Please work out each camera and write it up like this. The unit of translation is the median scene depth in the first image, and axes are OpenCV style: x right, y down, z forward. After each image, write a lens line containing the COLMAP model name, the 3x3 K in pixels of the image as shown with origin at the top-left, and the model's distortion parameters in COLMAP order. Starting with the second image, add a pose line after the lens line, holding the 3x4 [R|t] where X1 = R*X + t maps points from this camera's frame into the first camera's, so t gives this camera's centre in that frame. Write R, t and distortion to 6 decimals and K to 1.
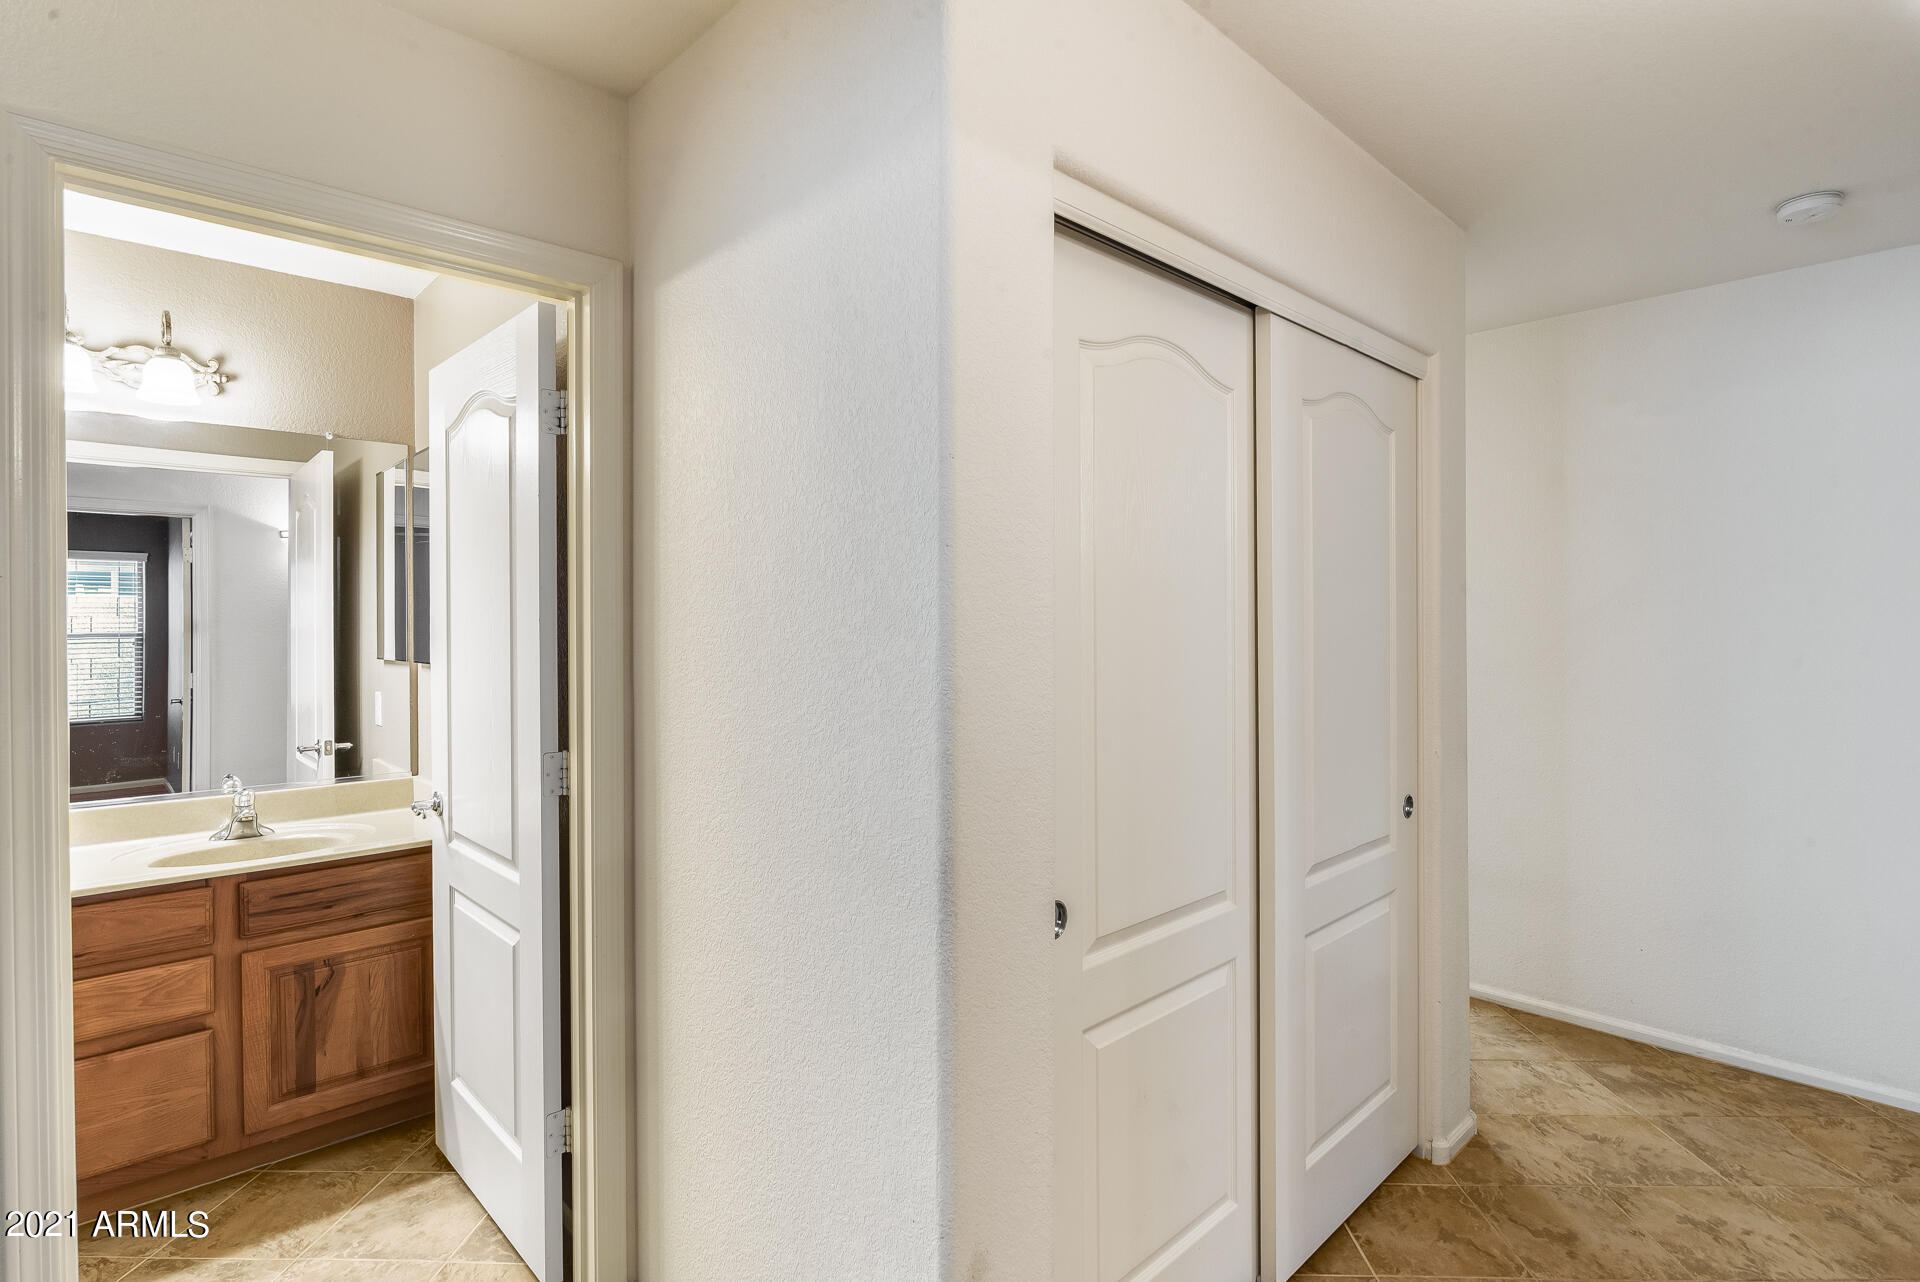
lens RADIAL K [[944.3, 0, 958.7], [0, 944.3, 626.6], [0, 0, 1]] dist [0.005781, 0.000424]
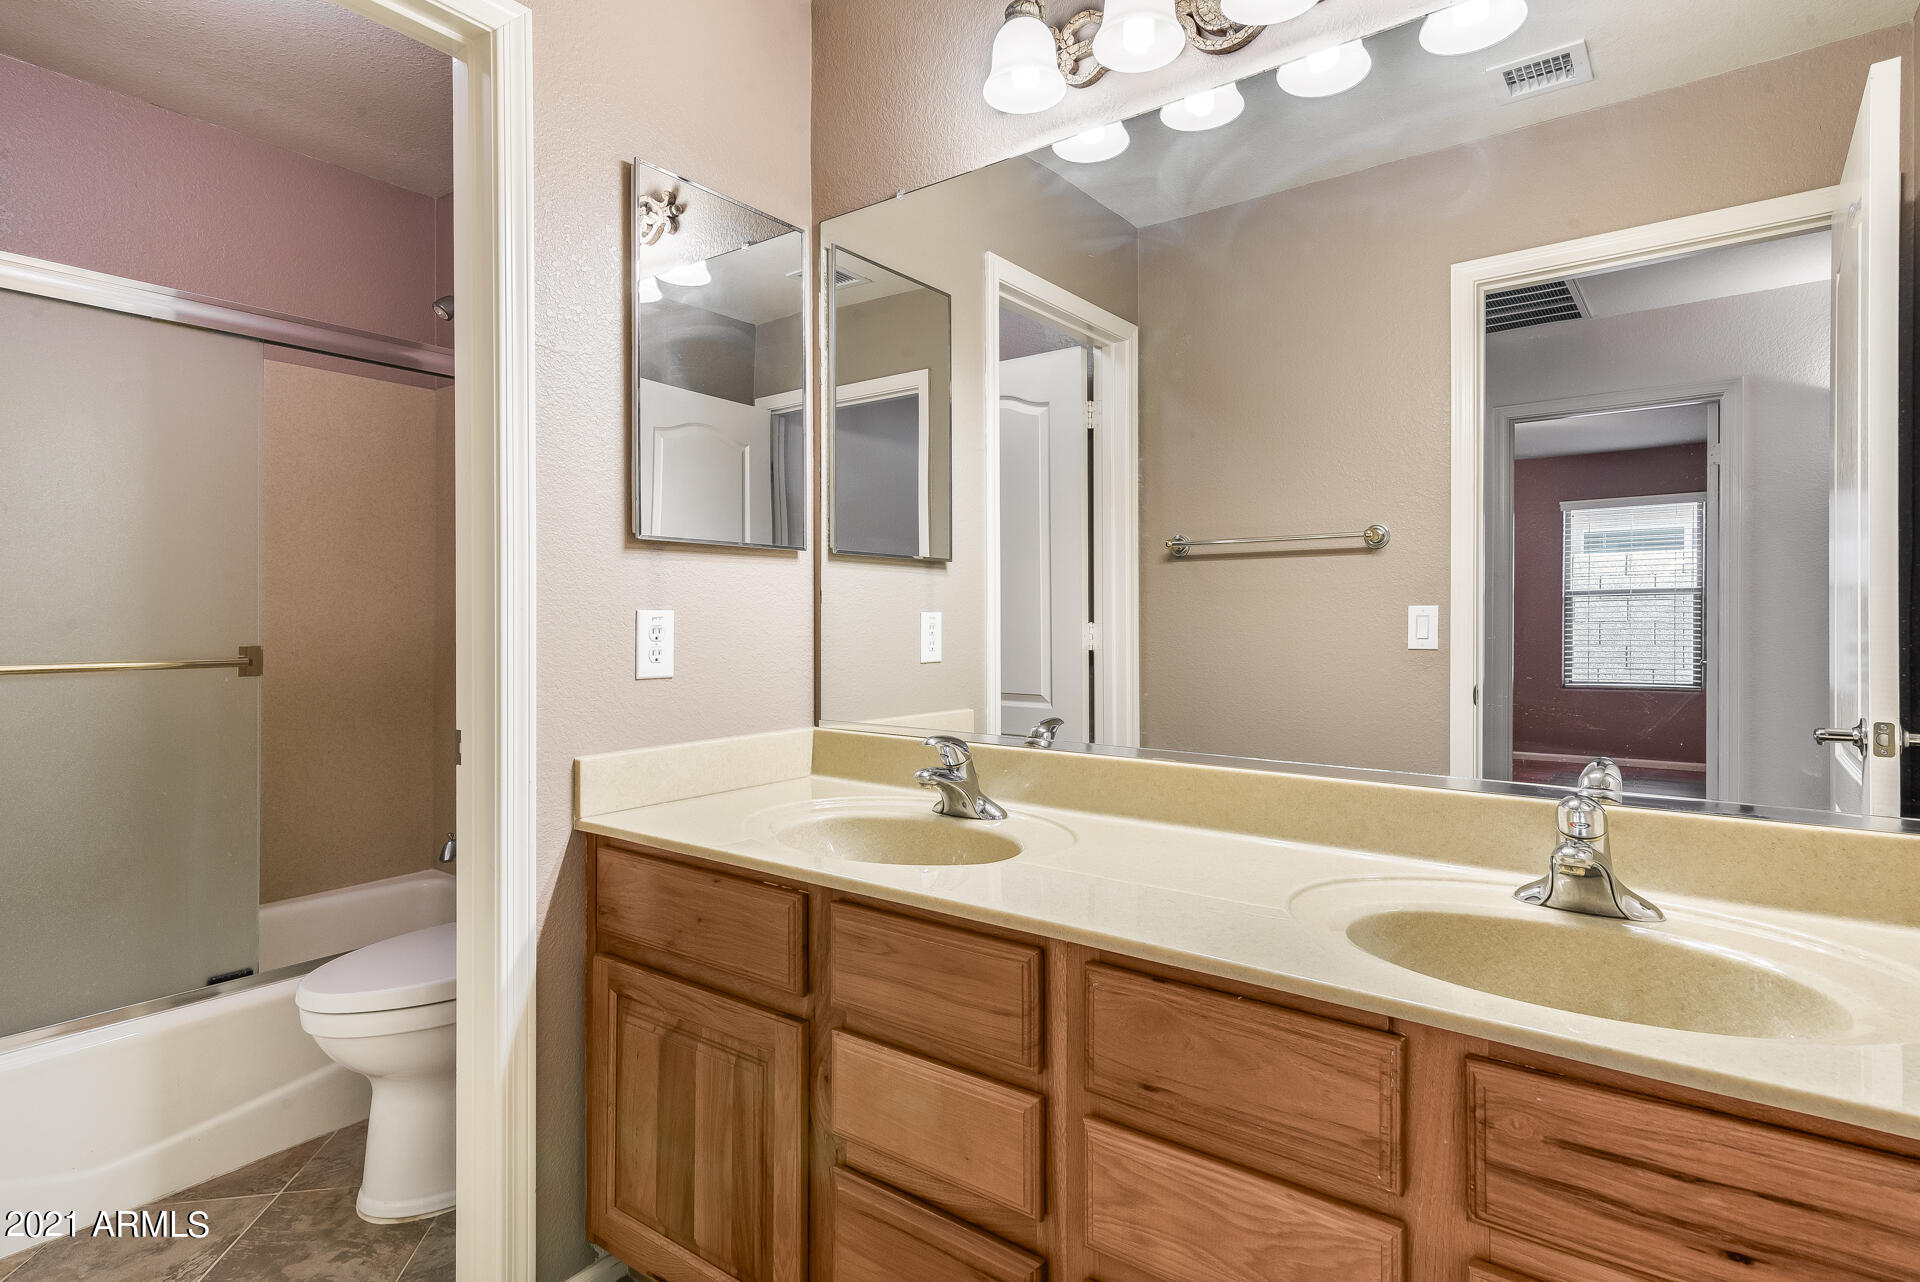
lens RADIAL K [[965.8, 0, 963.8], [0, 965.8, 624.2], [0, 0, 1]] dist [0.001739, 0.000070]
pose [[0.155687, 0.004874, -0.987794, -0.386708], [-0.002364, 0.999987, 0.004562, 0.097209], [0.987804, 0.001625, 0.155696, 0.675034]]
